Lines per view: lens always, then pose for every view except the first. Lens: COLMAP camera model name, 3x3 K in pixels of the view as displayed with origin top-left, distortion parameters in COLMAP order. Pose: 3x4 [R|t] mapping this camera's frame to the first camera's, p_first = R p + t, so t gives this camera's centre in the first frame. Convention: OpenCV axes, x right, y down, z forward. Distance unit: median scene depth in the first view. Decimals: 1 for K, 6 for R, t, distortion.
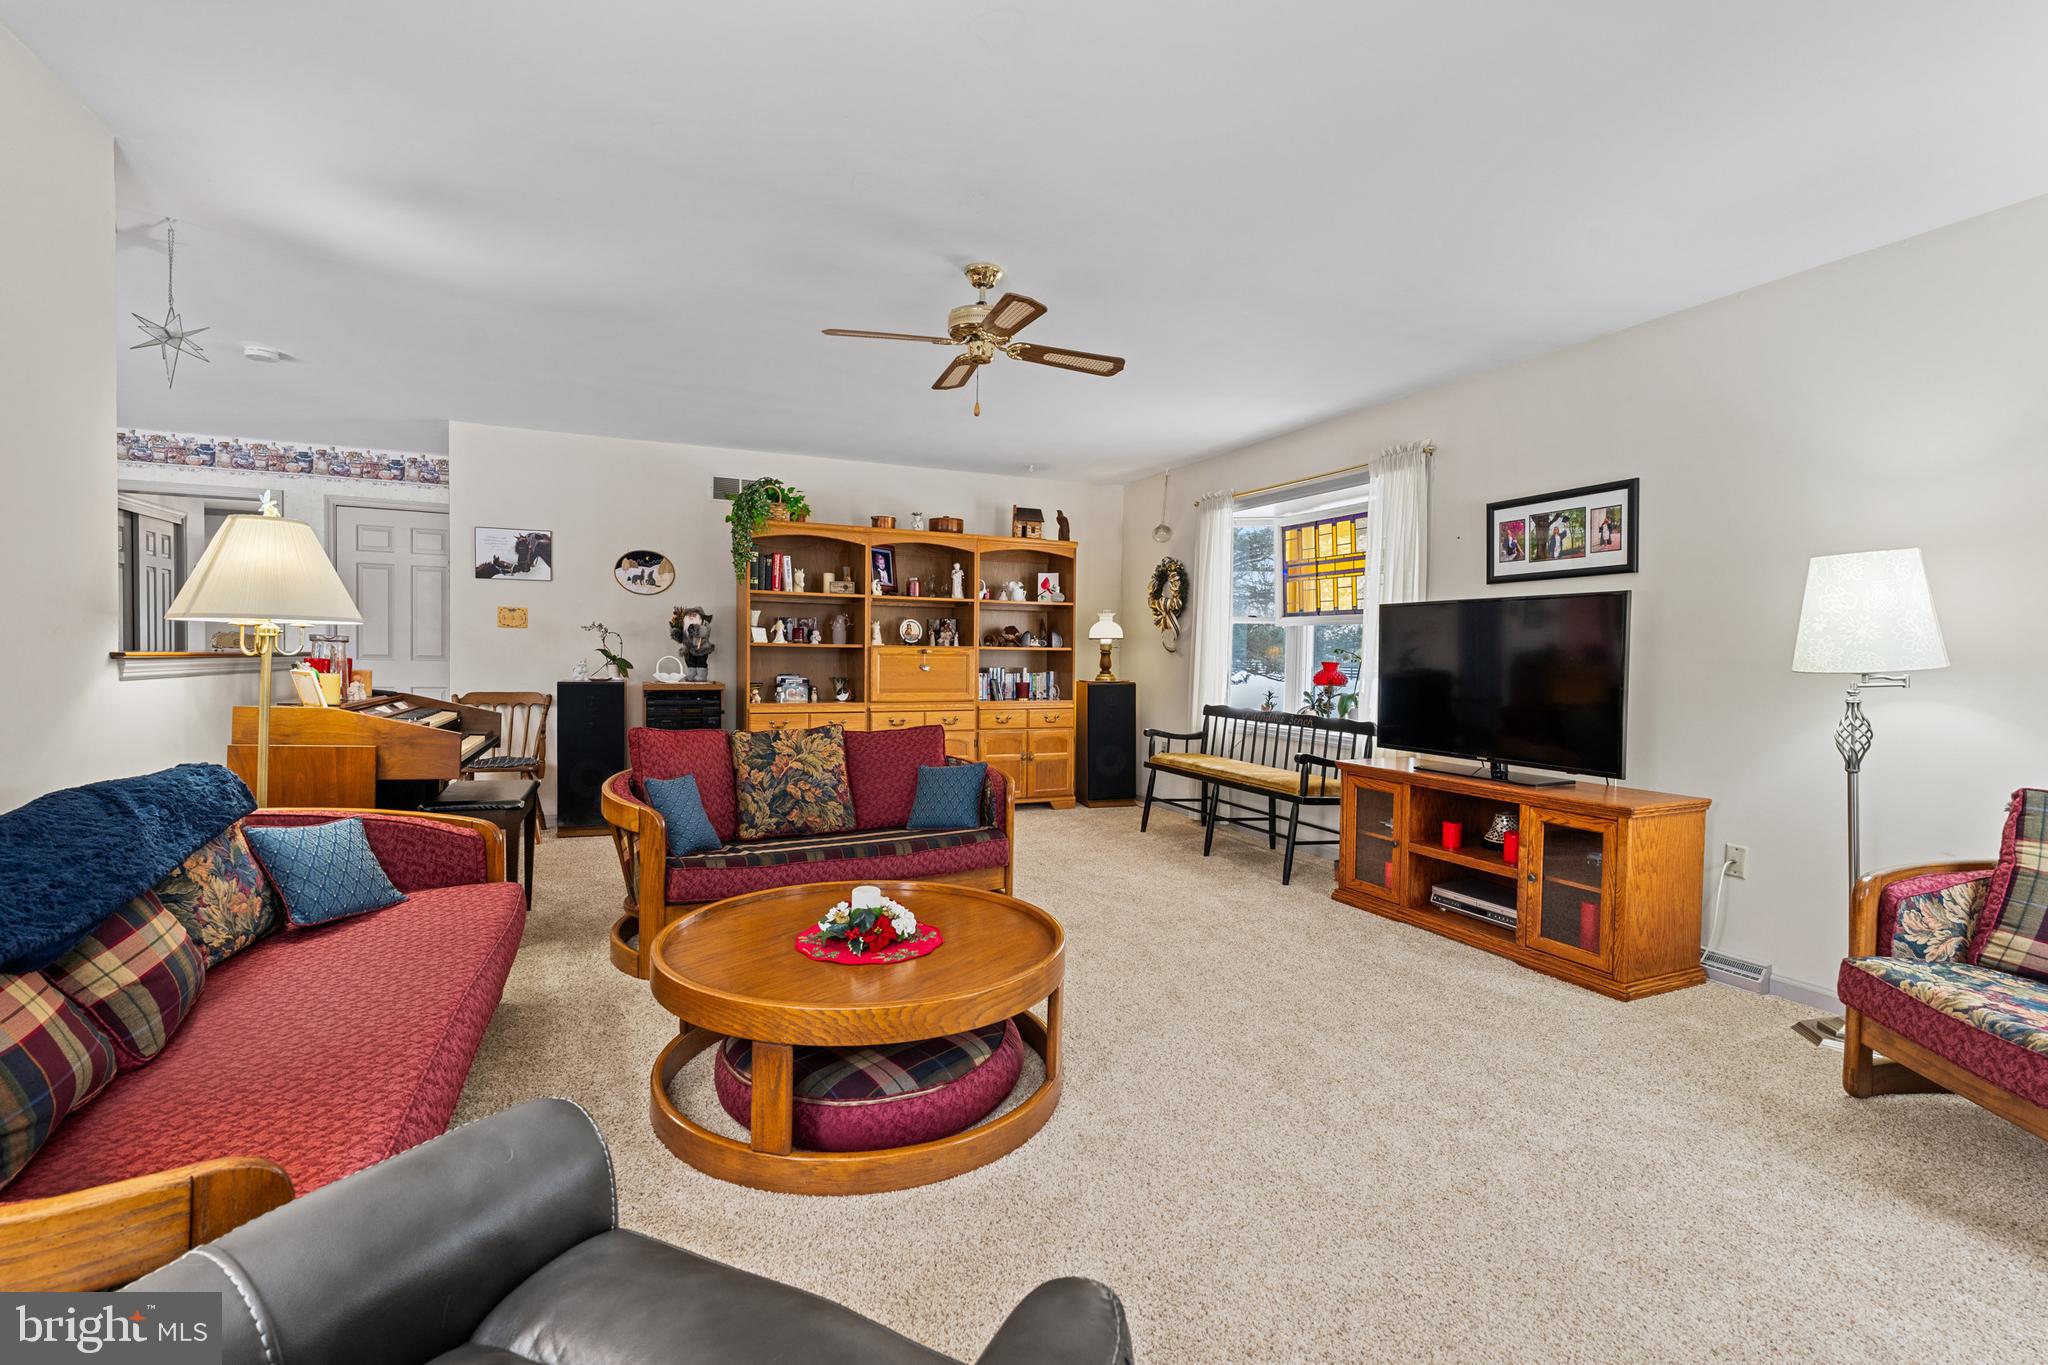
lens RADIAL K [[934.4, 0, 1023.2], [0, 934.4, 672.6], [0, 0, 1]] dist [-0.002416, 0.000169]
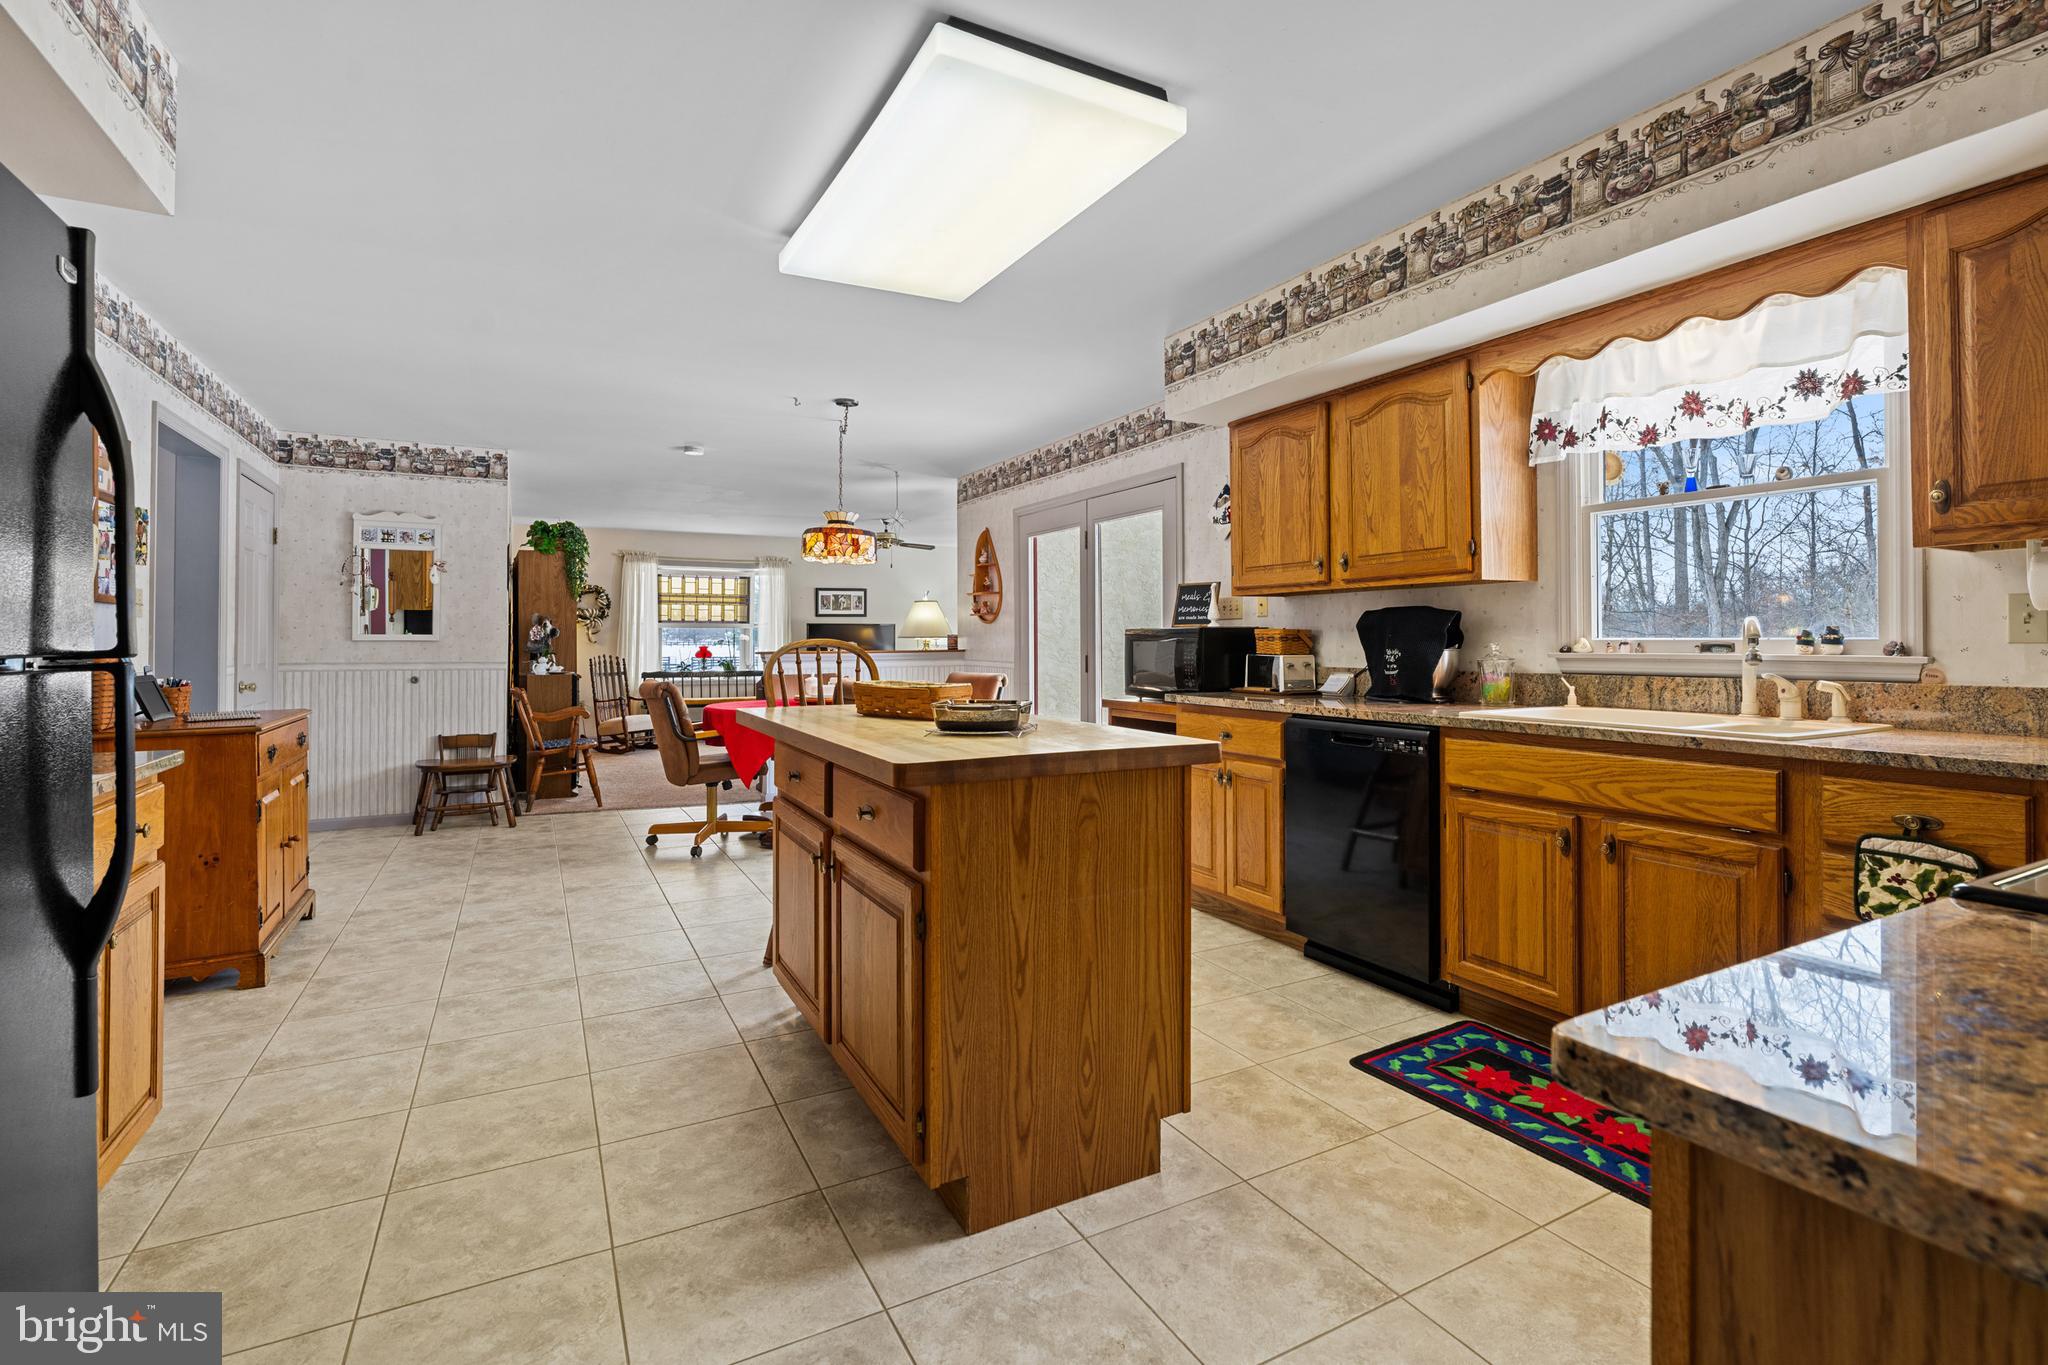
lens RADIAL K [[934.6, 0, 1026.2], [0, 934.6, 631.8], [0, 0, 1]] dist [-0.004914, 0.000589]
pose [[-0.094283, -0.008162, 0.995512, -2.550377], [0.019978, 0.999750, 0.010089, -0.070384], [-0.995345, 0.020840, -0.094097, 0.697843]]
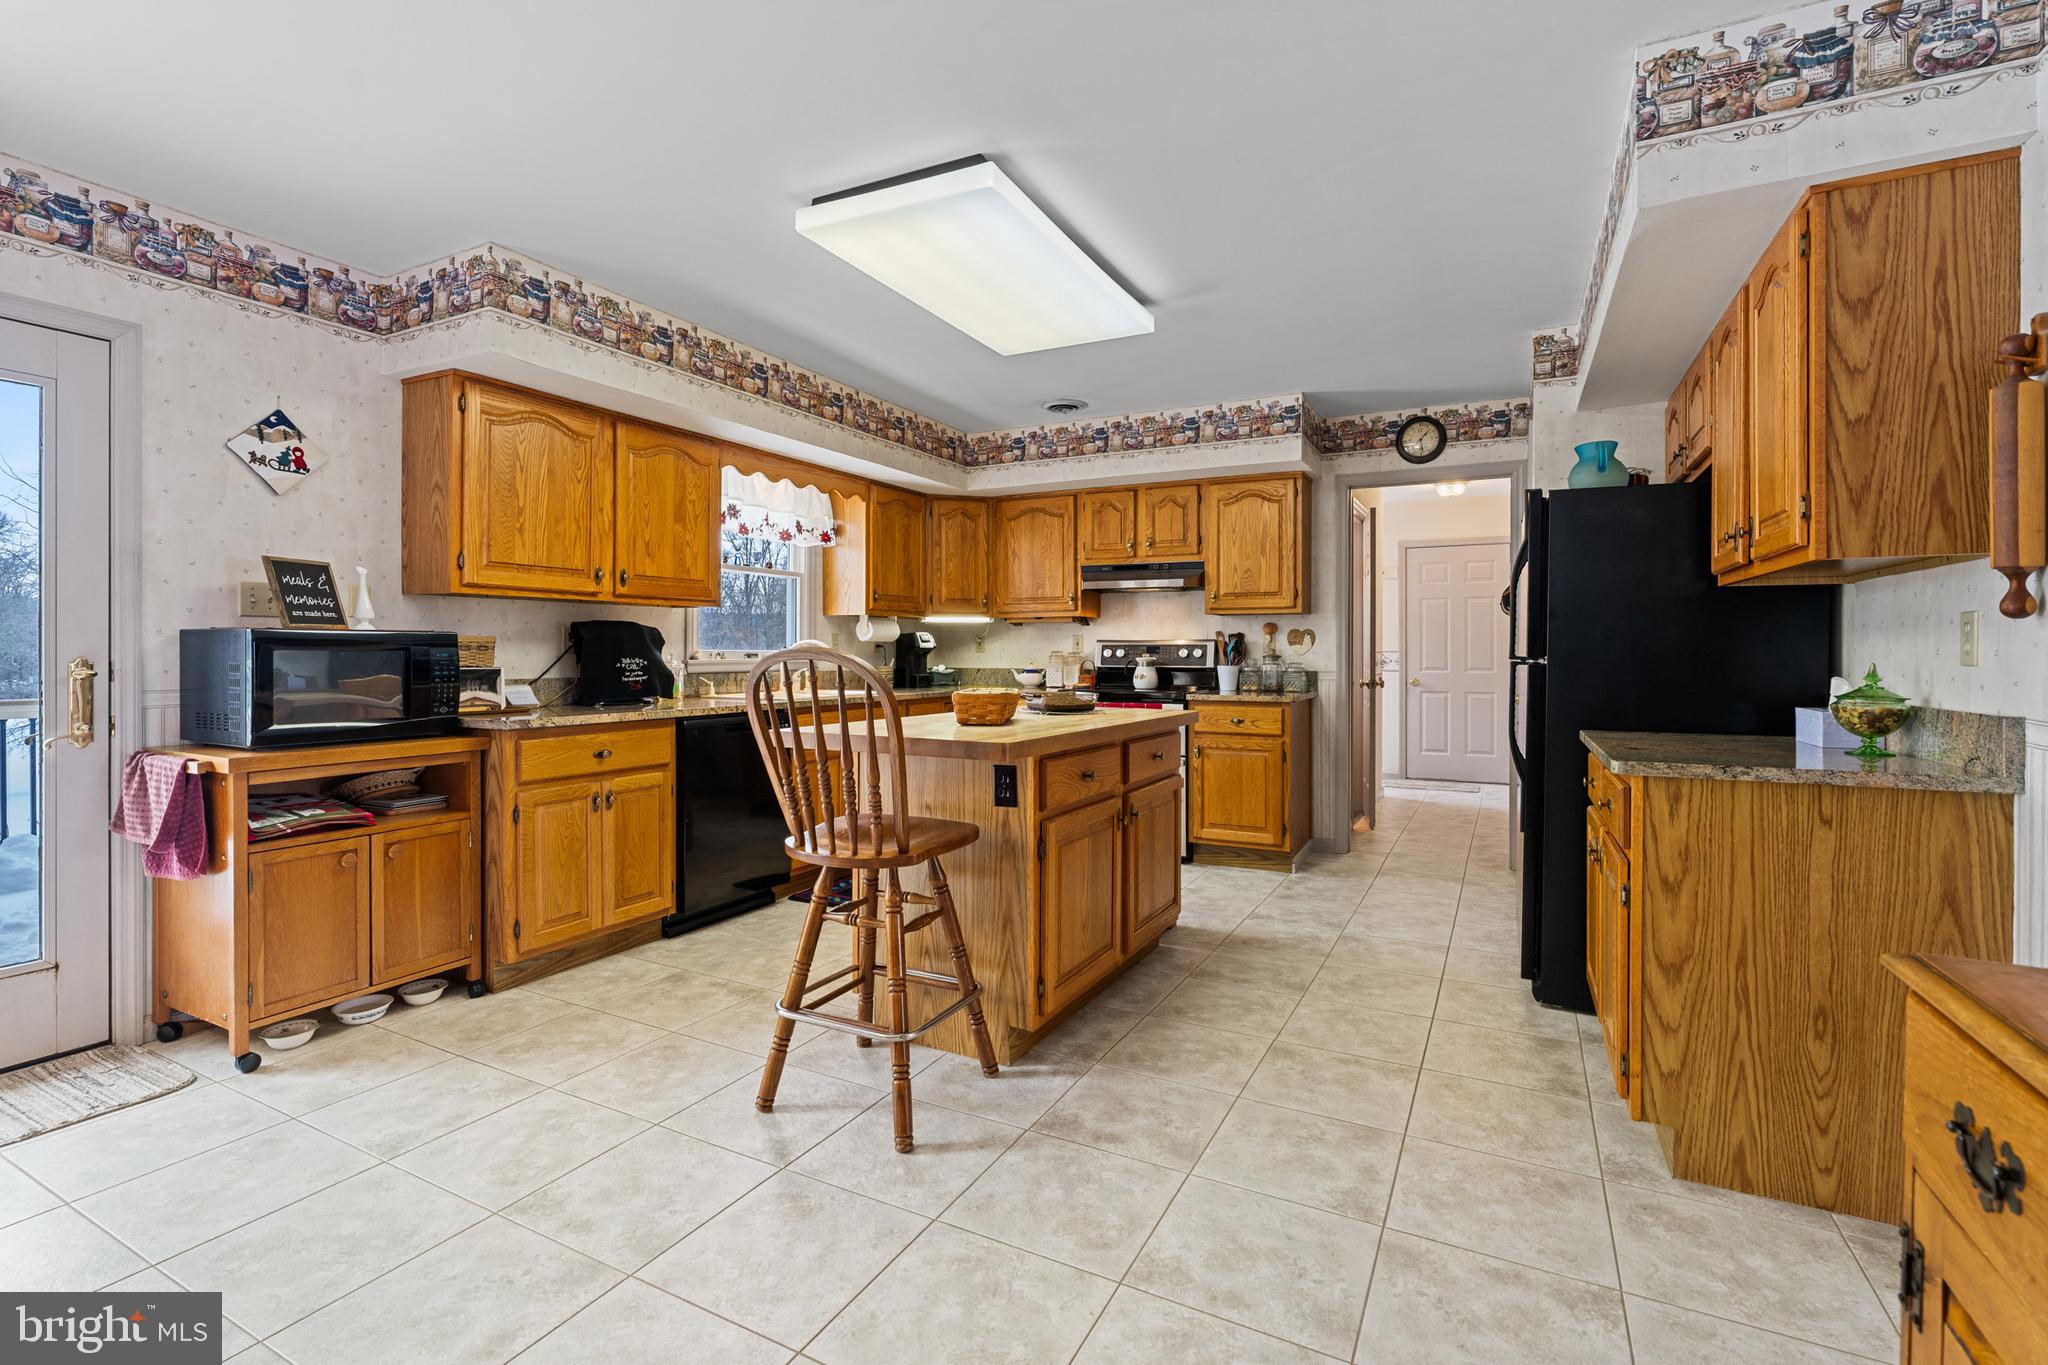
lens RADIAL K [[927.2, 0, 1026.1], [0, 927.2, 657.0], [0, 0, 1]] dist [-0.005925, 0.002159]
pose [[-0.771413, -0.017561, -0.636093, -1.390778], [-0.030155, 0.999505, 0.008976, -0.061442], [0.635620, 0.026106, -0.771560, 1.315397]]
